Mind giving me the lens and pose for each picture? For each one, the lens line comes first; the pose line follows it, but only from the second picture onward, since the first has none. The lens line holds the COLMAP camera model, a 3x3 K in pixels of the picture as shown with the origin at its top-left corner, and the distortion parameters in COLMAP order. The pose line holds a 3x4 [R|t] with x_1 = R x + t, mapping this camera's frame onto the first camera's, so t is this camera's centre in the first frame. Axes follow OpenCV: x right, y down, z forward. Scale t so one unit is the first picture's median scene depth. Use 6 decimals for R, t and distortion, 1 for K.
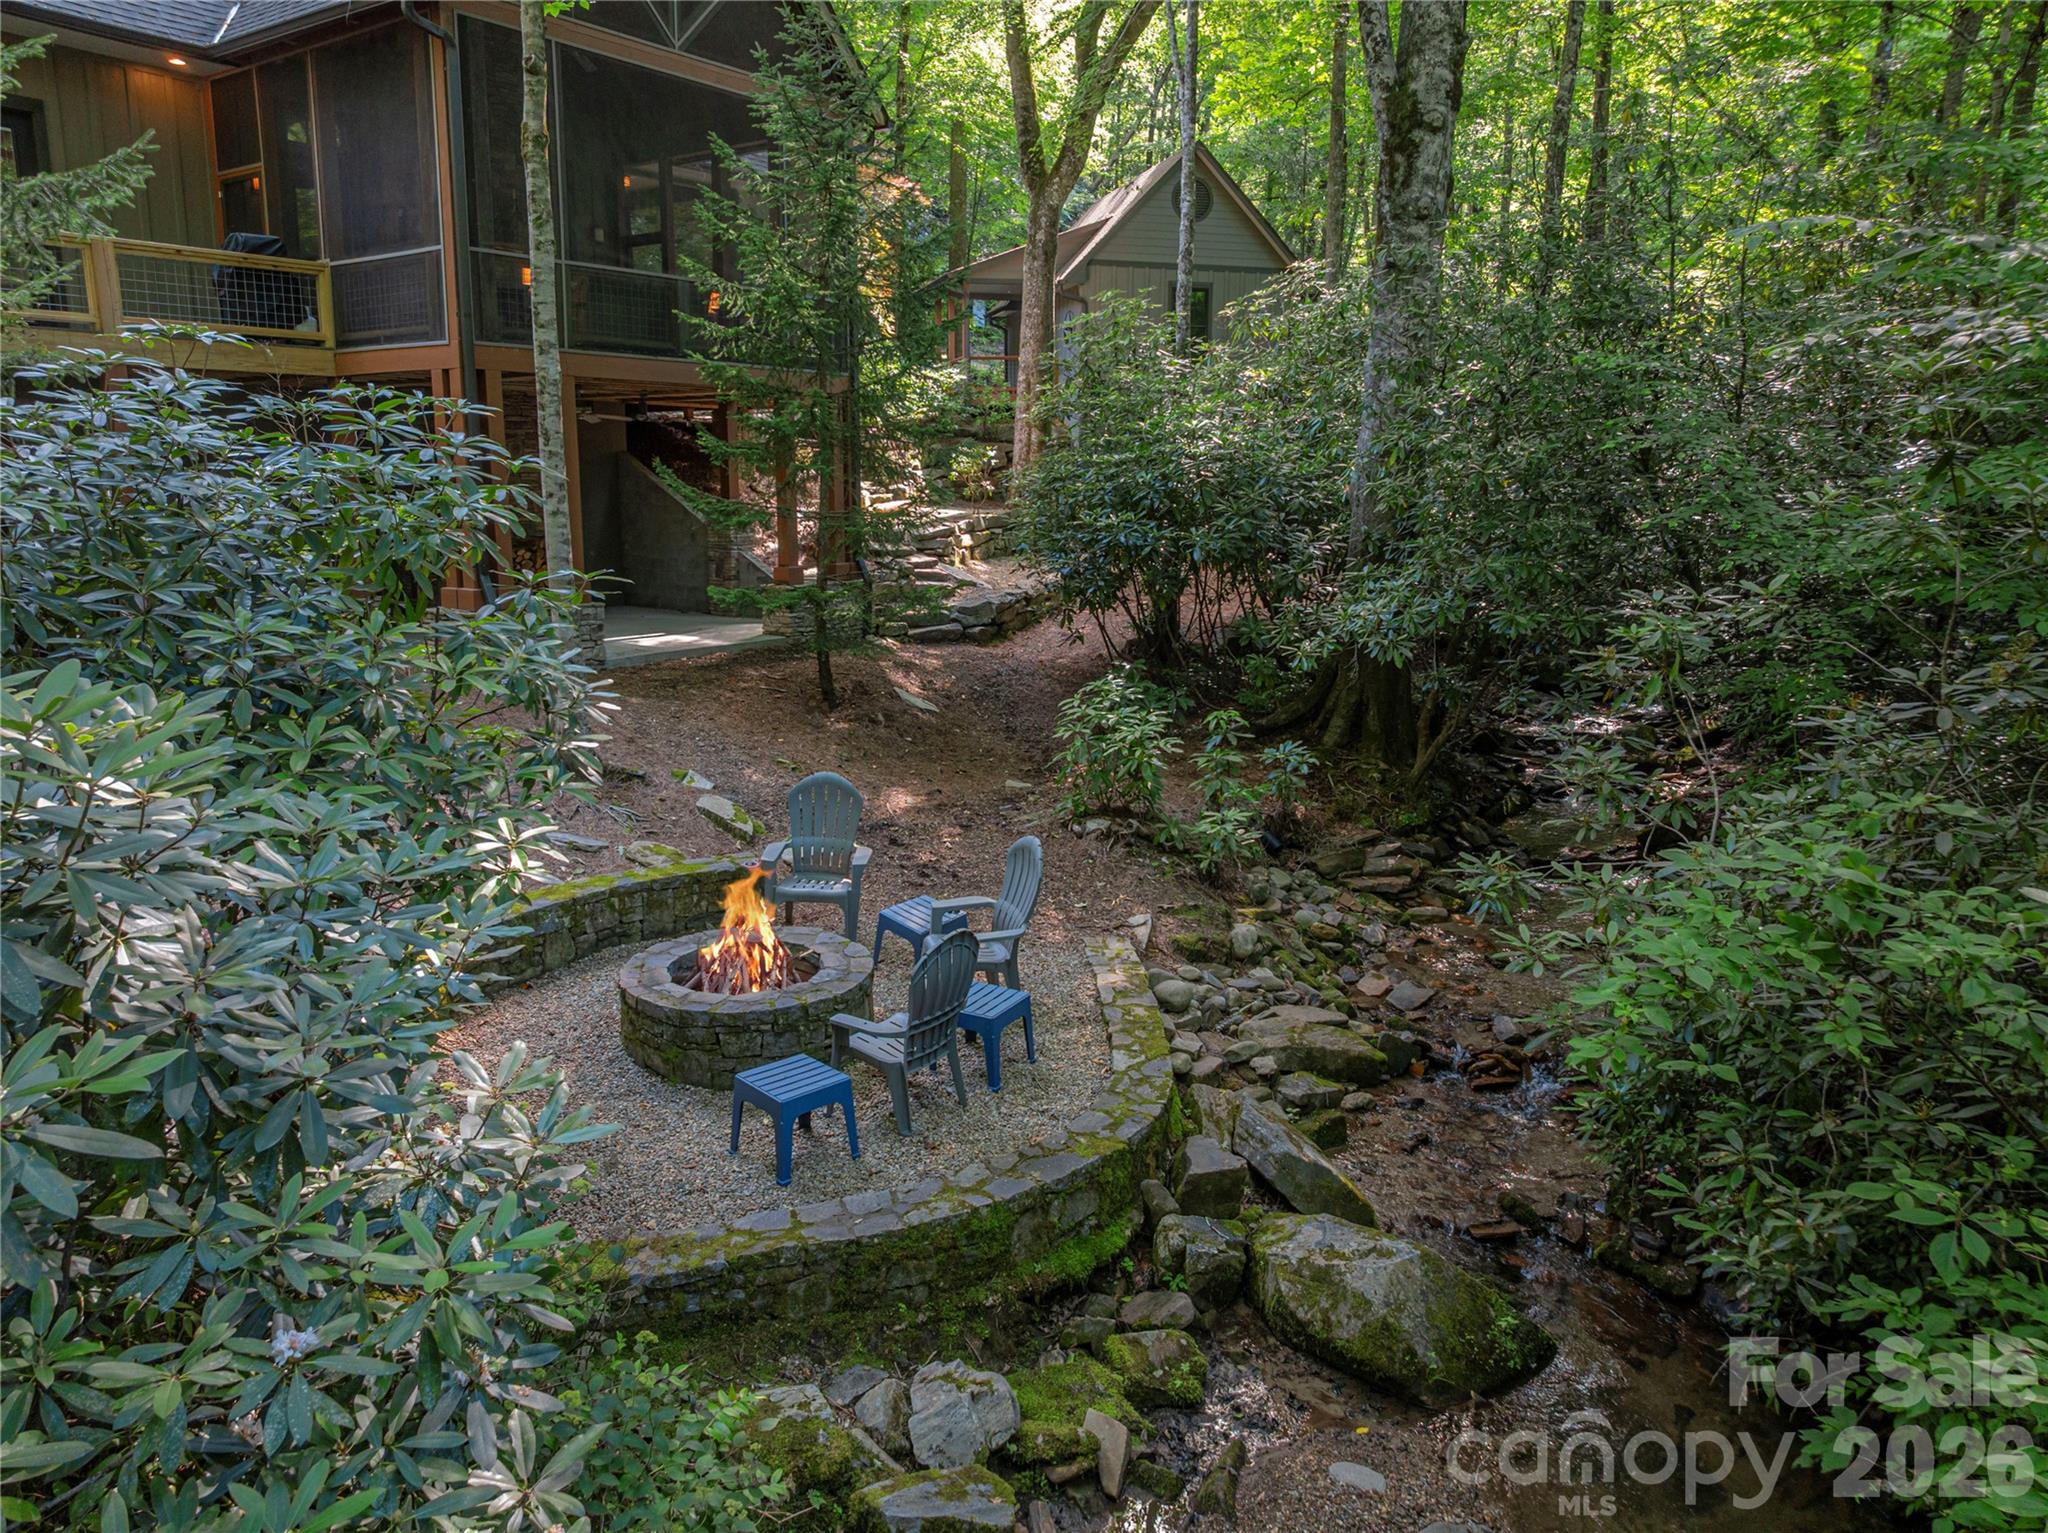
lens RADIAL K [[1424.9, 0, 1024.0], [0, 1424.9, 766.5], [0, 0, 1]] dist [-0.053105, 0.025903]
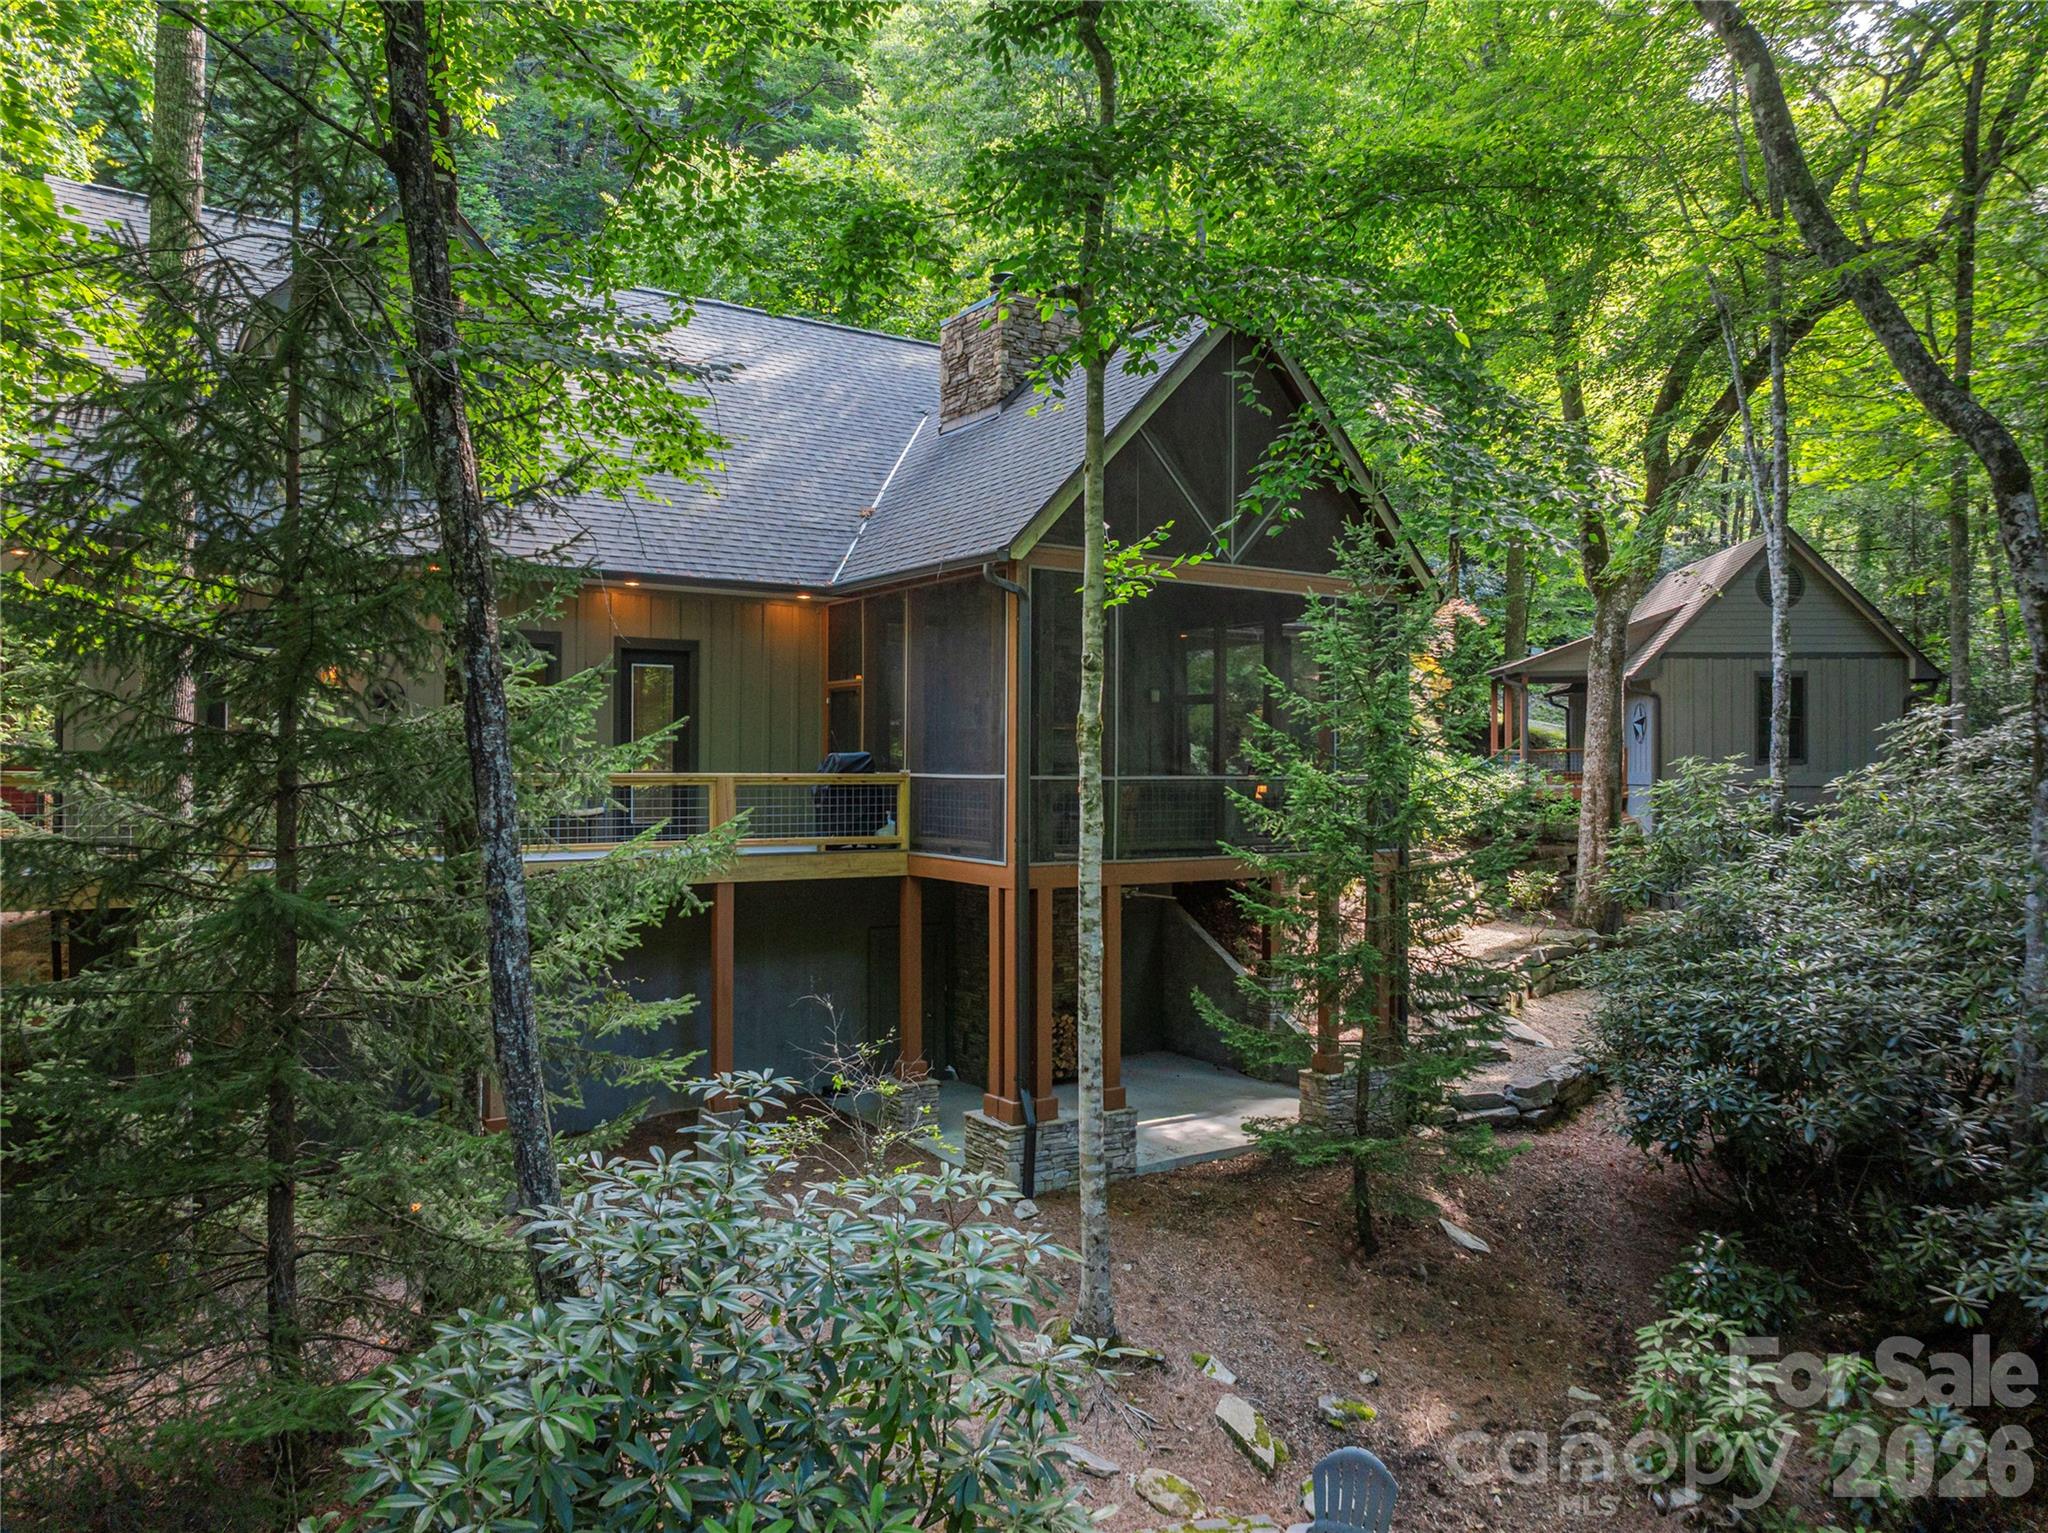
lens RADIAL K [[1424.9, 0, 1024.0], [0, 1424.9, 766.5], [0, 0, 1]] dist [-0.053105, 0.025903]
pose [[0.929281, -0.004382, -0.369347, -0.003625], [-0.071986, 0.978608, -0.192727, -0.156582], [0.362291, 0.205686, 0.909087, 0.023382]]
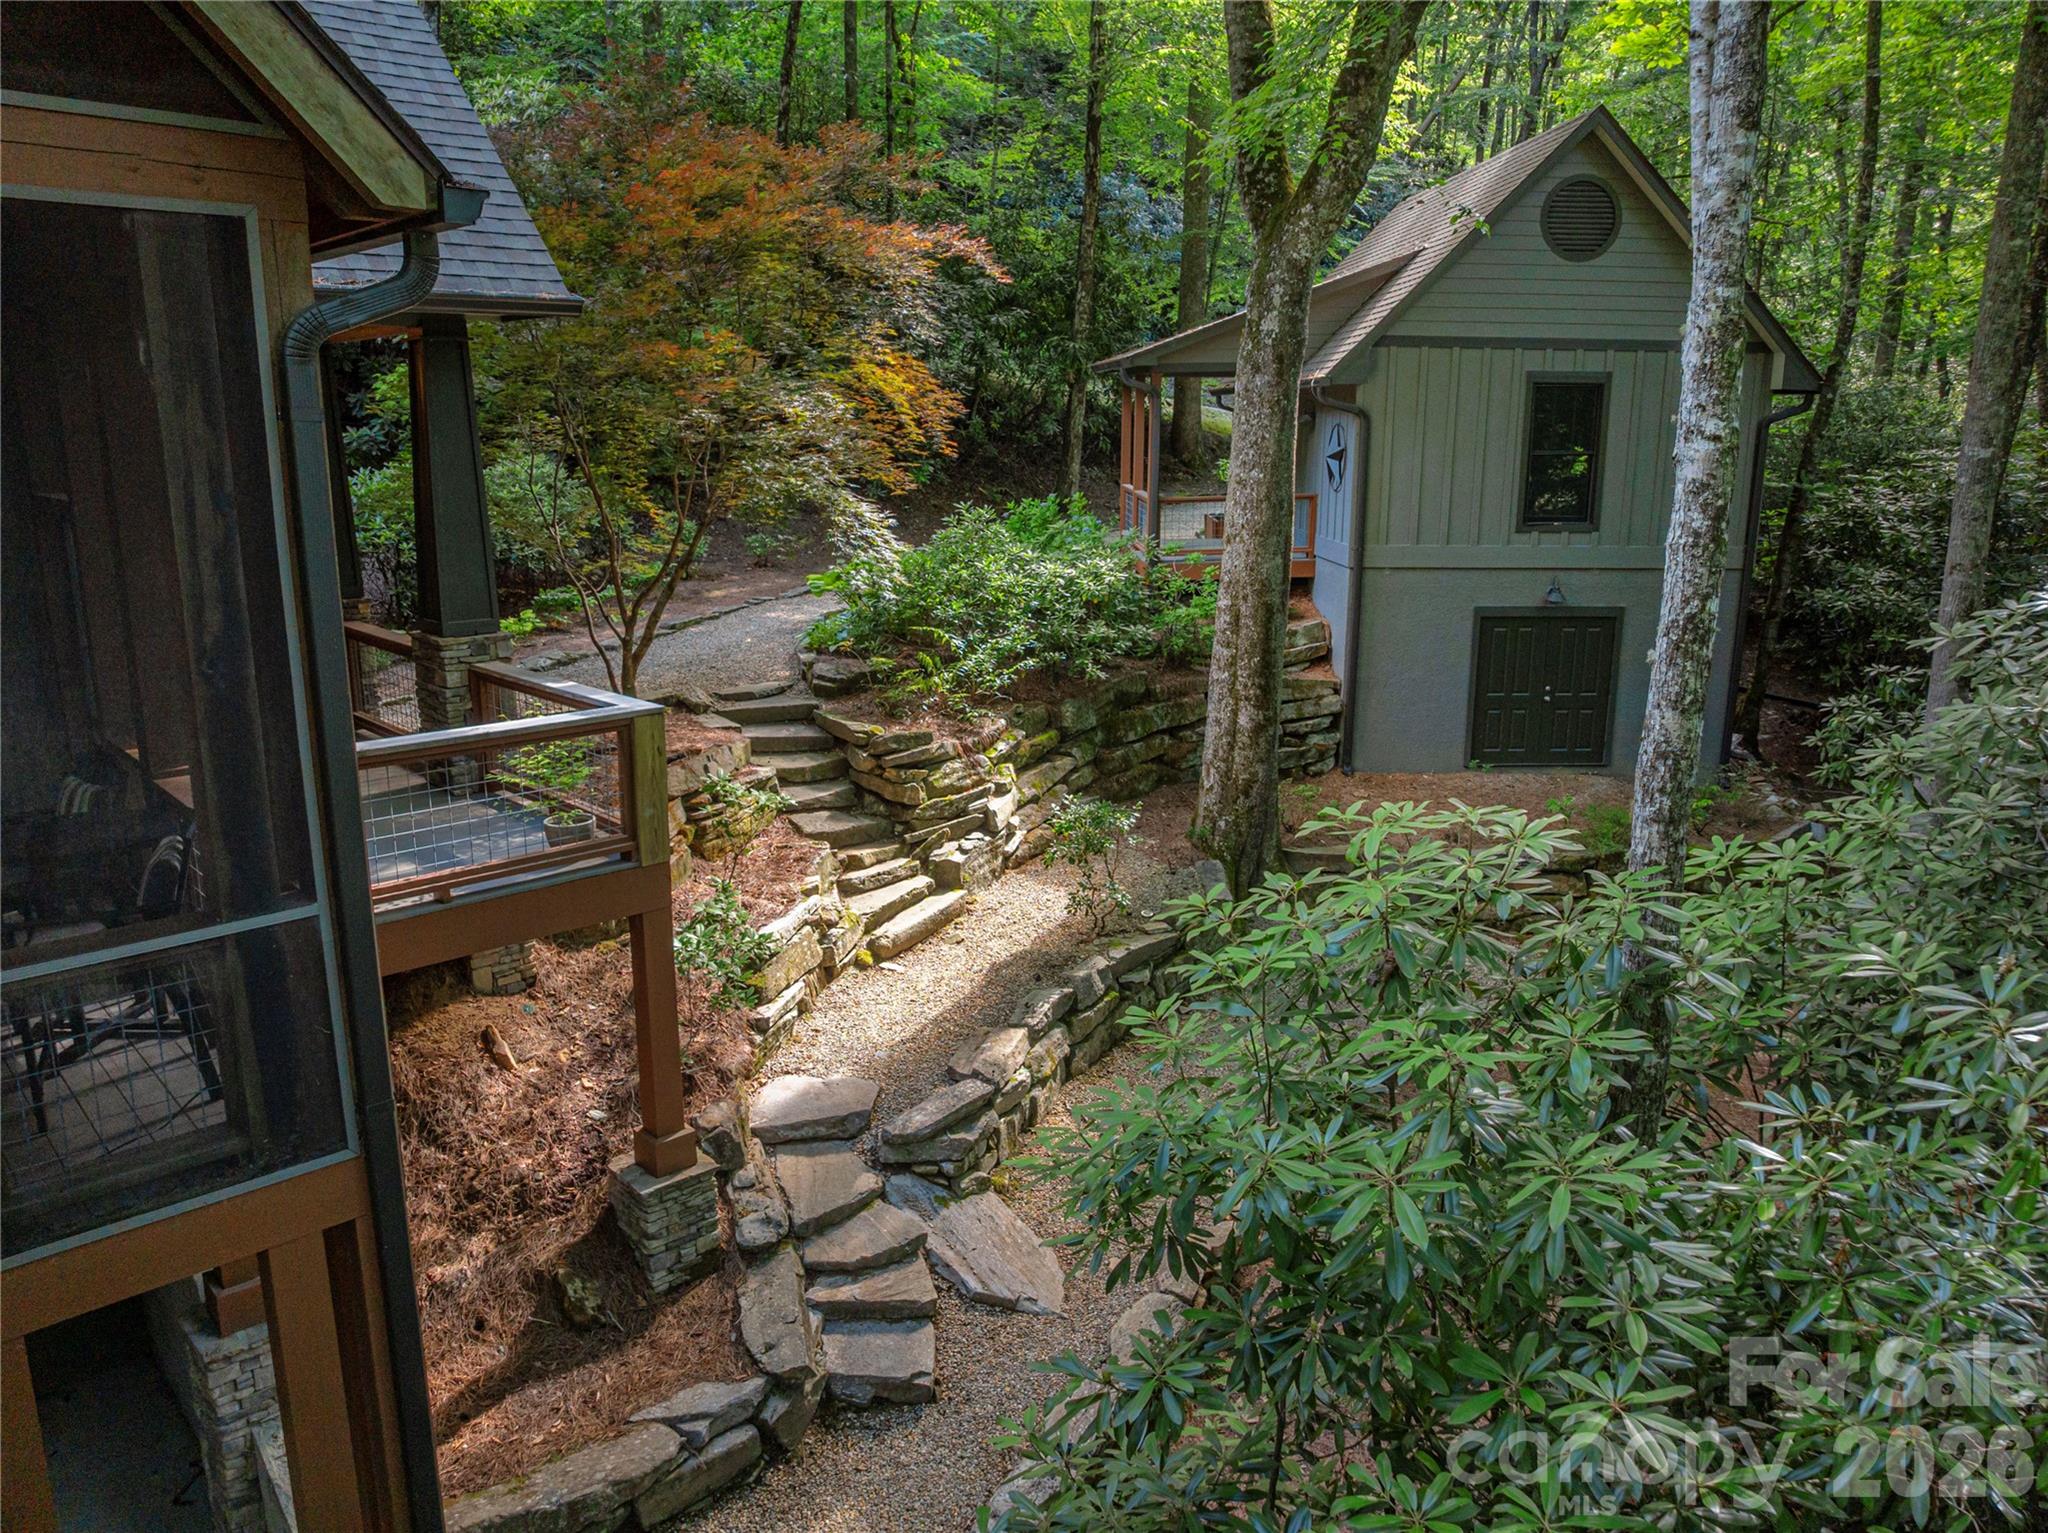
lens RADIAL K [[1424.9, 0, 1024.0], [0, 1424.9, 766.5], [0, 0, 1]] dist [-0.053105, 0.025903]
pose [[0.978973, 0.045141, -0.198933, 0.062065], [-0.038382, 0.998552, 0.037703, -0.446602], [0.200346, -0.029275, 0.979288, 0.936622]]
